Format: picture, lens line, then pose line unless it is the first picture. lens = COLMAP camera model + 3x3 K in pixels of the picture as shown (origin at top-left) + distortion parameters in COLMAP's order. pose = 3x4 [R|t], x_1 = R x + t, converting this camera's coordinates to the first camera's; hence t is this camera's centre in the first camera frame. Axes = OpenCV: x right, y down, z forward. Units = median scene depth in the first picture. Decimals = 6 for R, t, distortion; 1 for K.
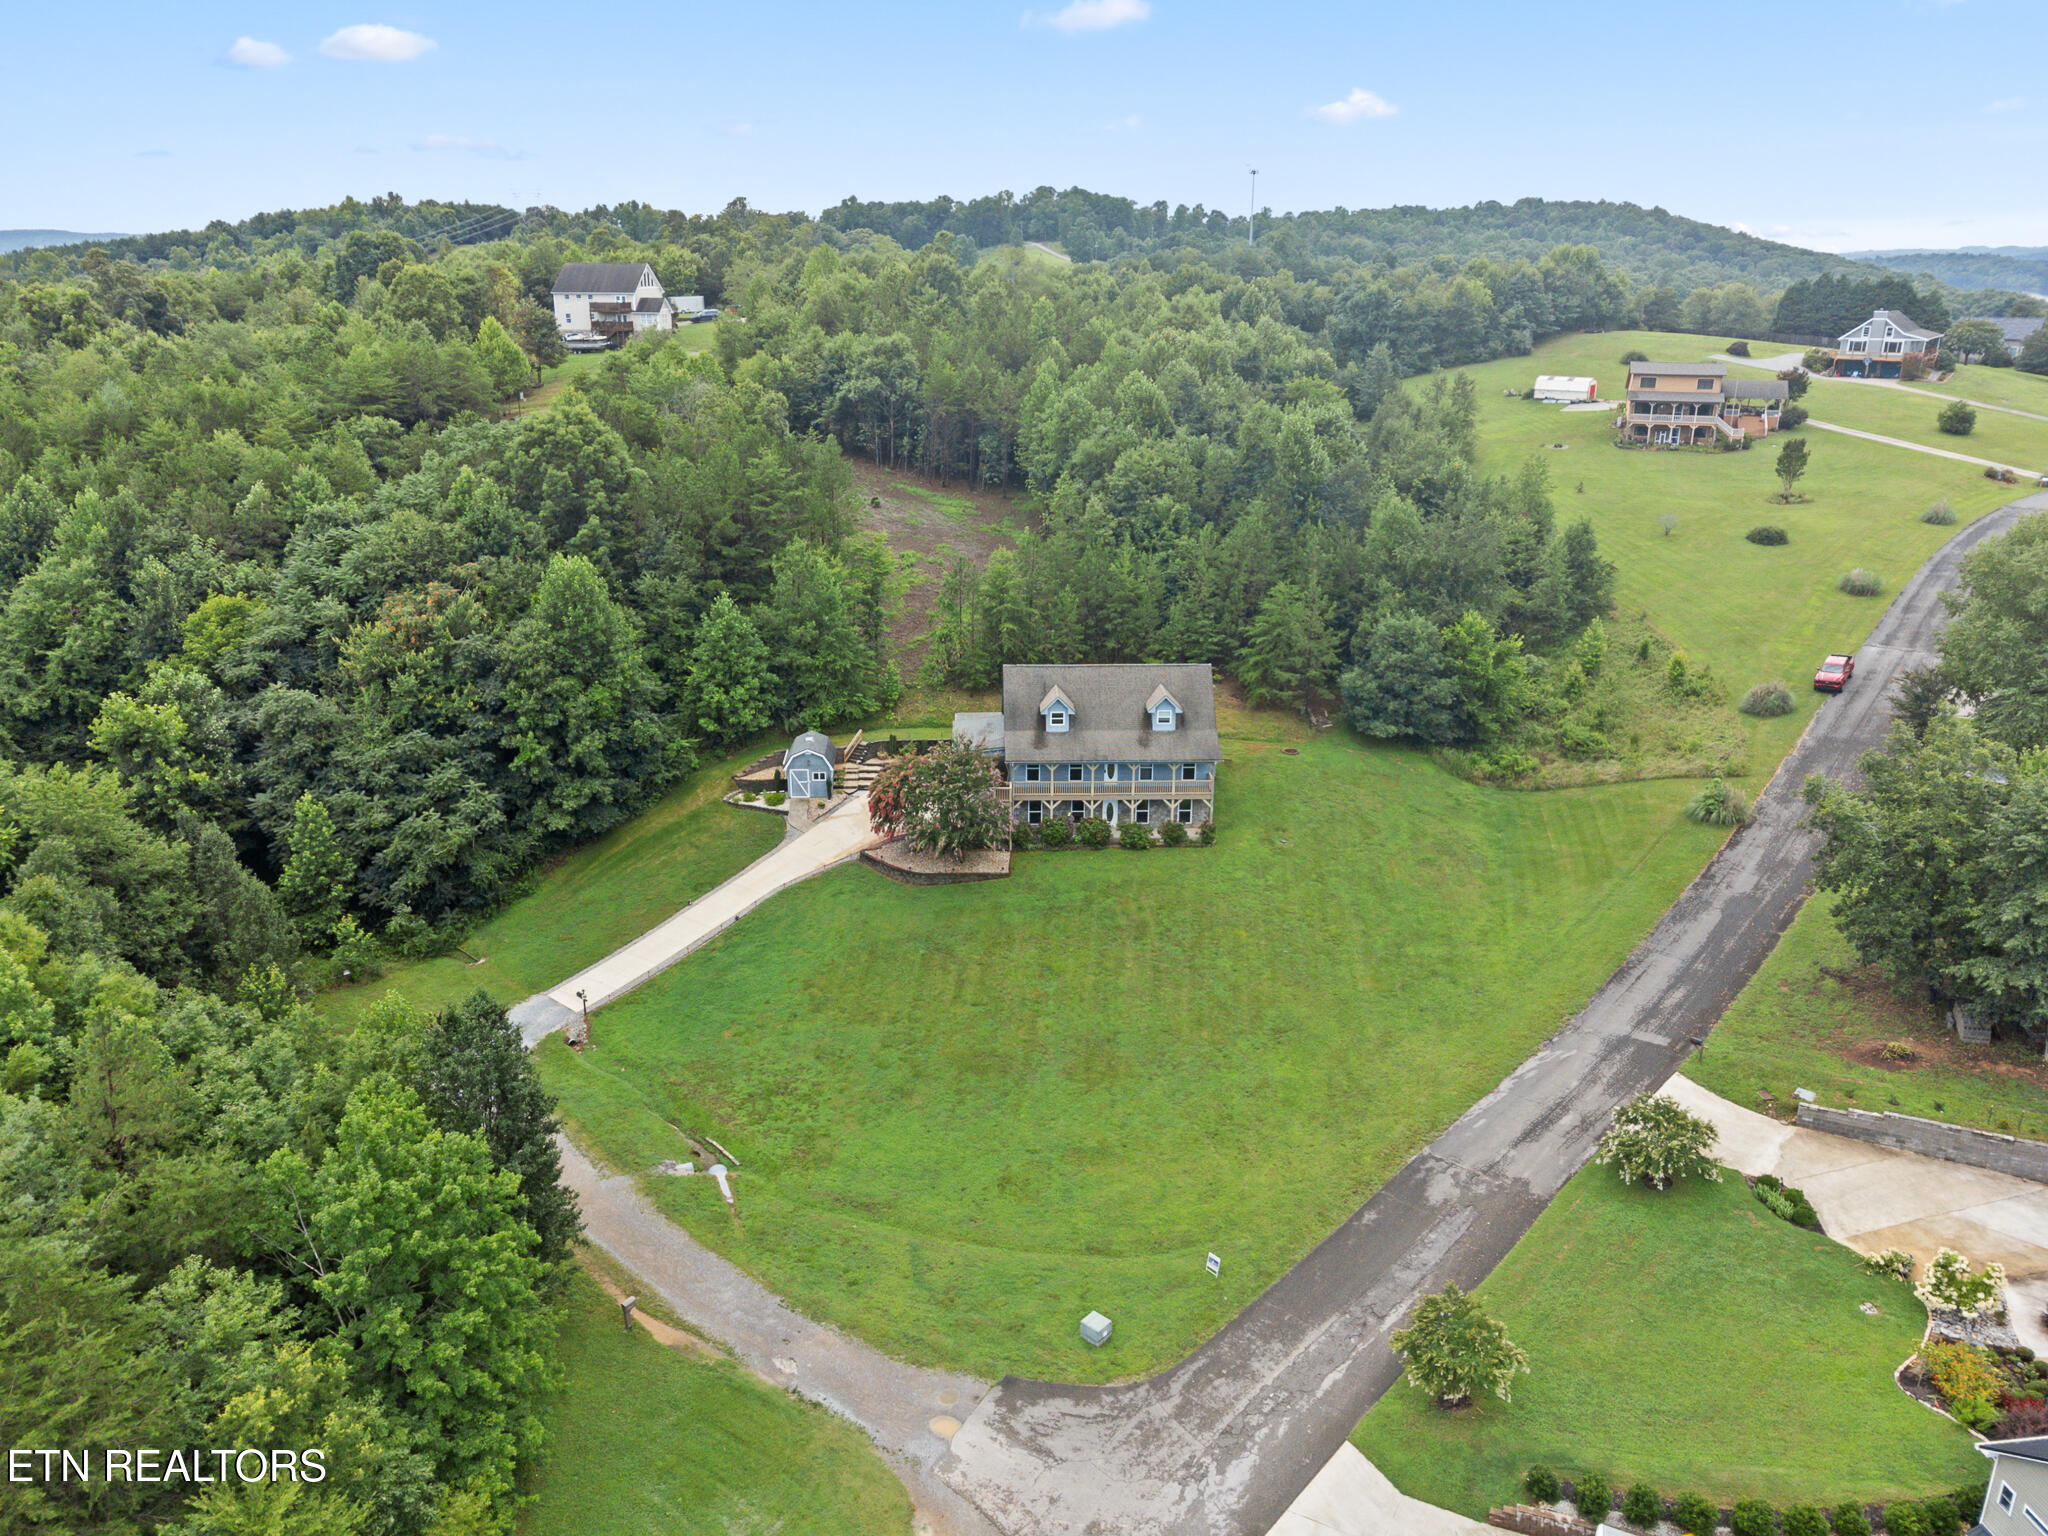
lens RADIAL K [[1544.9, 0, 1024.0], [0, 1544.9, 768.0], [0, 0, 1]] dist [0.010669, 0.004017]
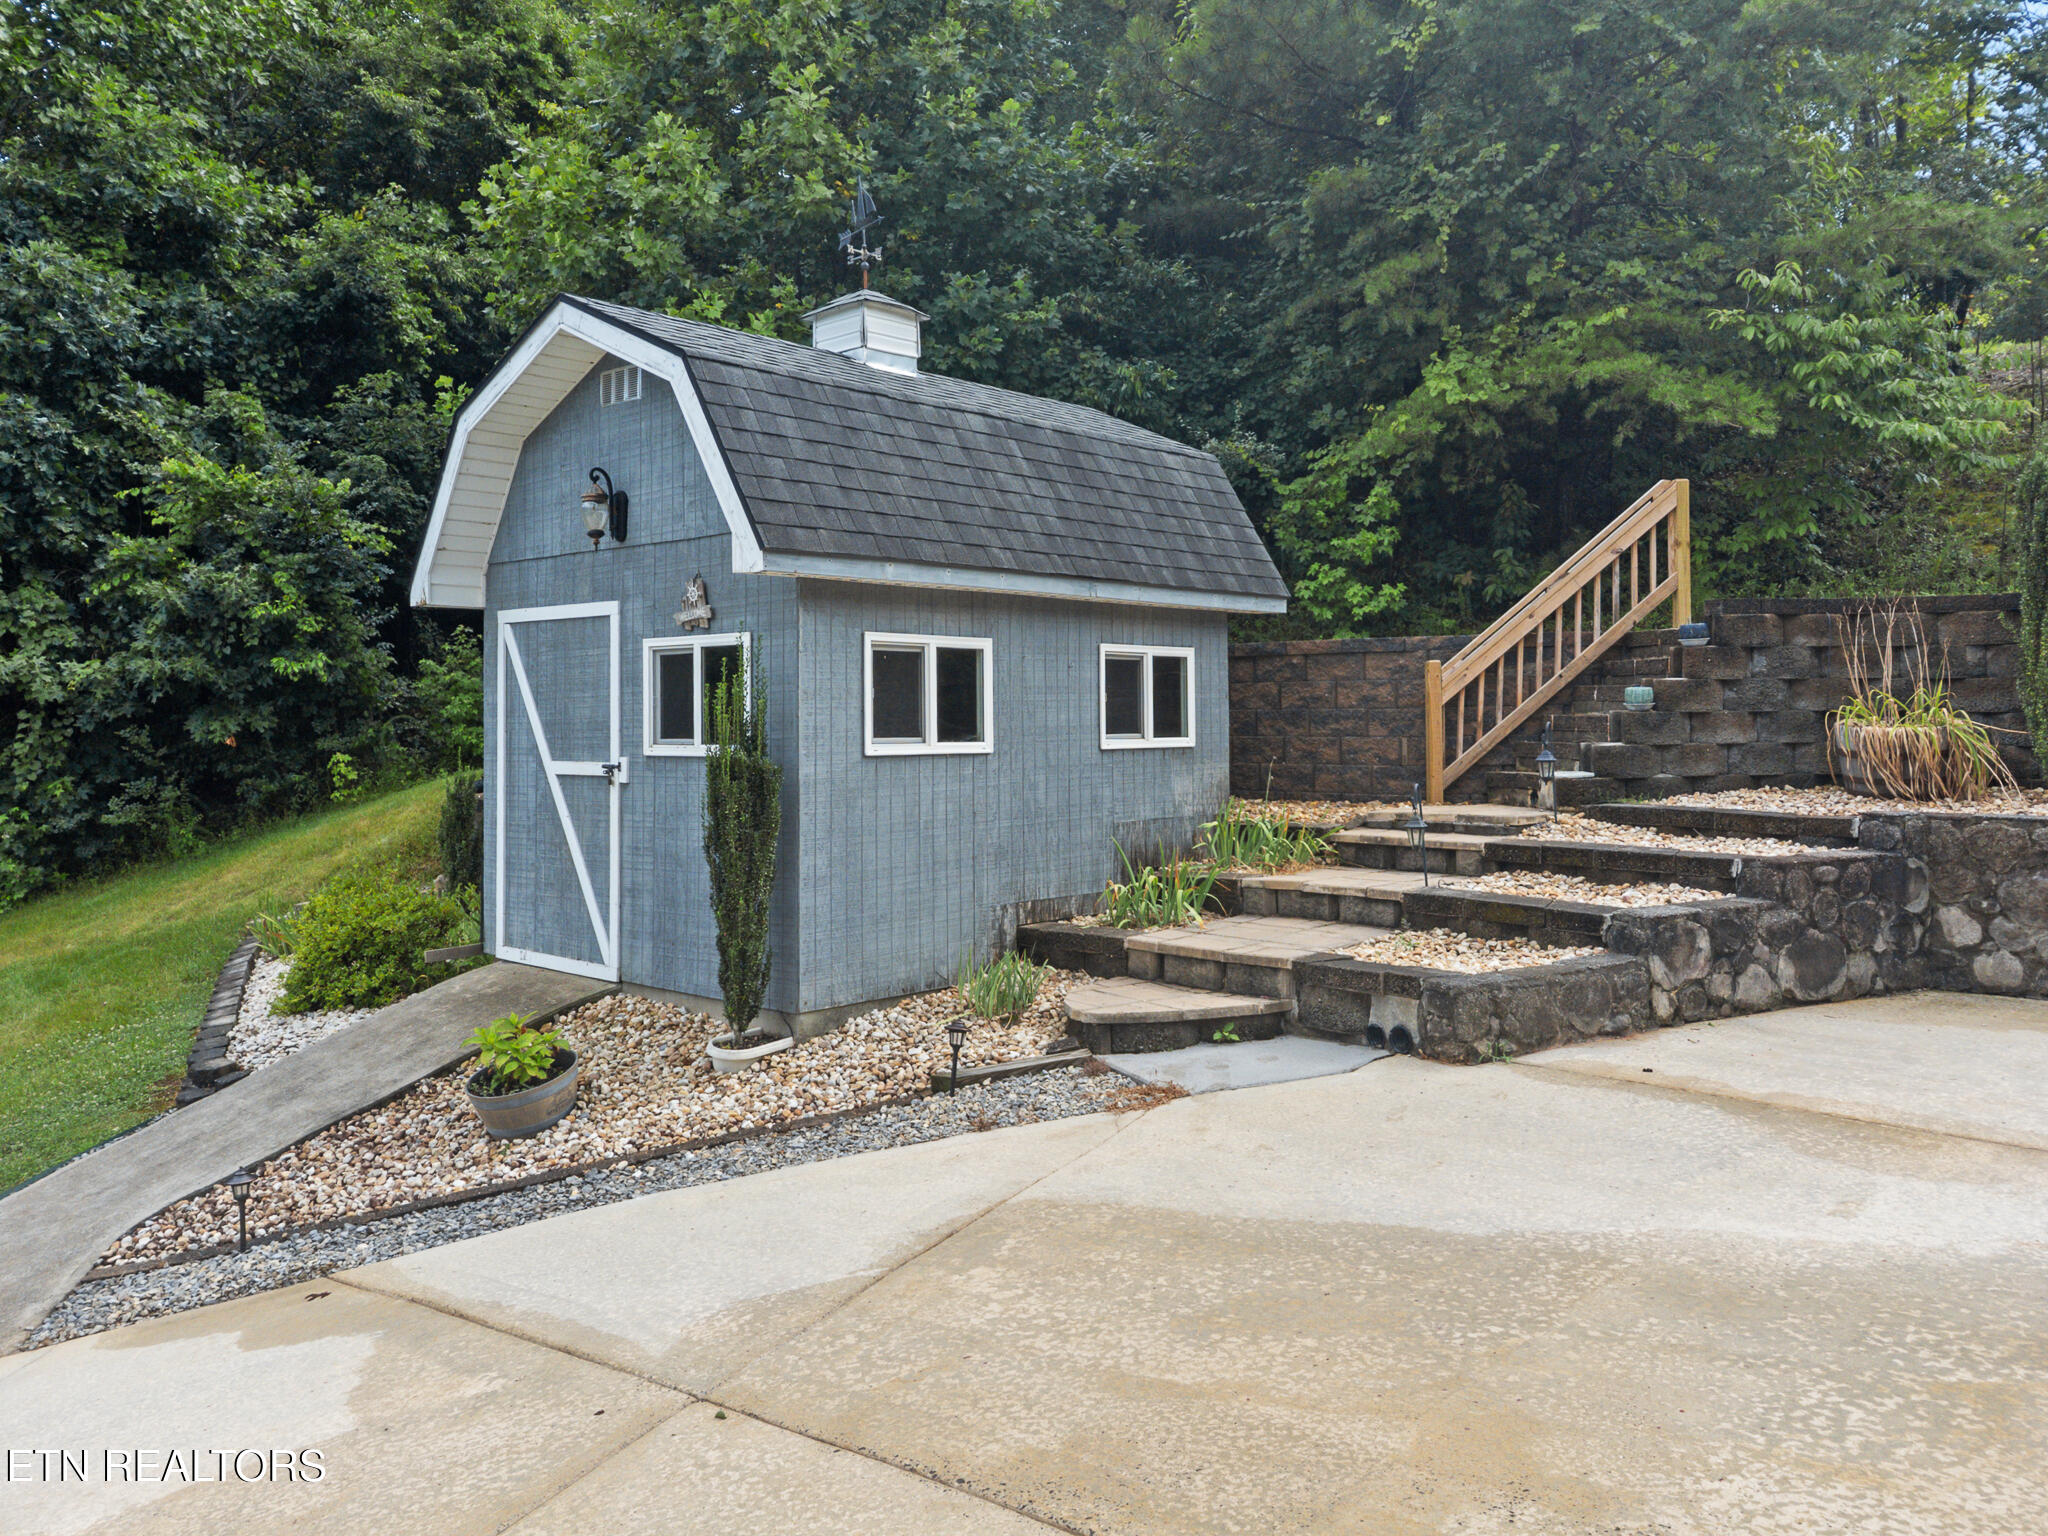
lens RADIAL K [[1565.3, 0, 1024.0], [0, 1565.3, 768.0], [0, 0, 1]] dist [-0.000214, 0.001450]
pose [[0.686809, 0.012602, -0.726729, -0.072358], [-0.221645, 0.955858, -0.192895, 0.020881], [0.692219, 0.293558, 0.659285, 1.027153]]
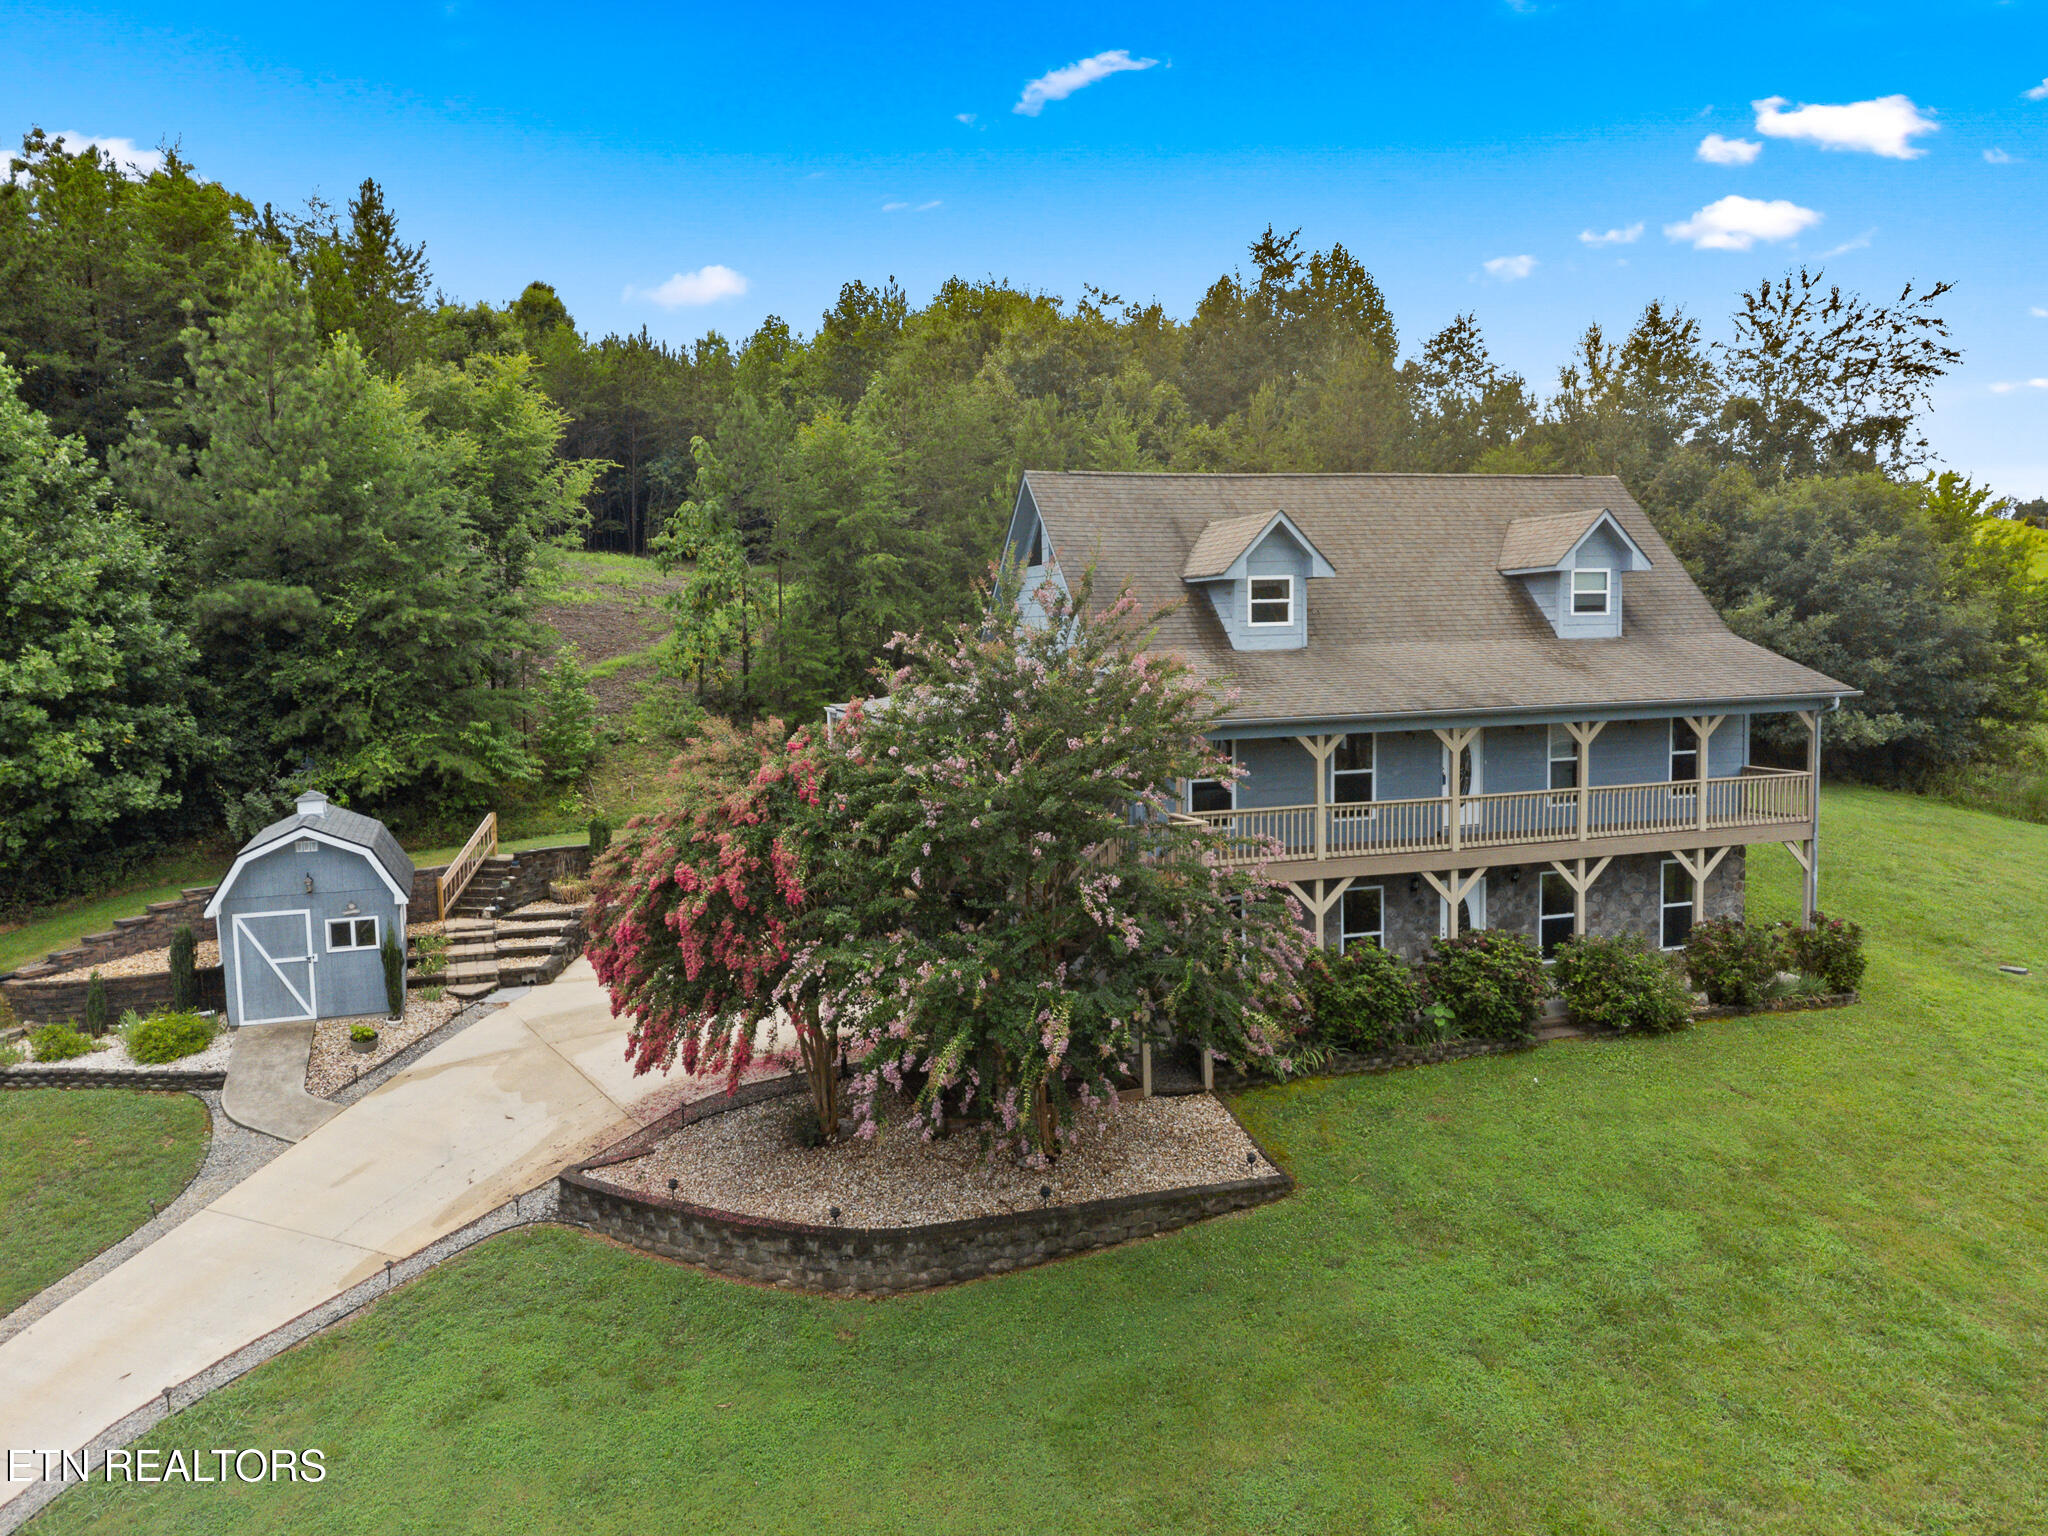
lens RADIAL K [[1565.3, 0, 1024.0], [0, 1565.3, 768.0], [0, 0, 1]] dist [-0.000214, 0.001450]
pose [[0.958139, -0.051628, 0.281612, -0.102172], [0.115466, 0.969749, -0.215069, 0.052980], [-0.261989, 0.238582, 0.935115, 0.753777]]
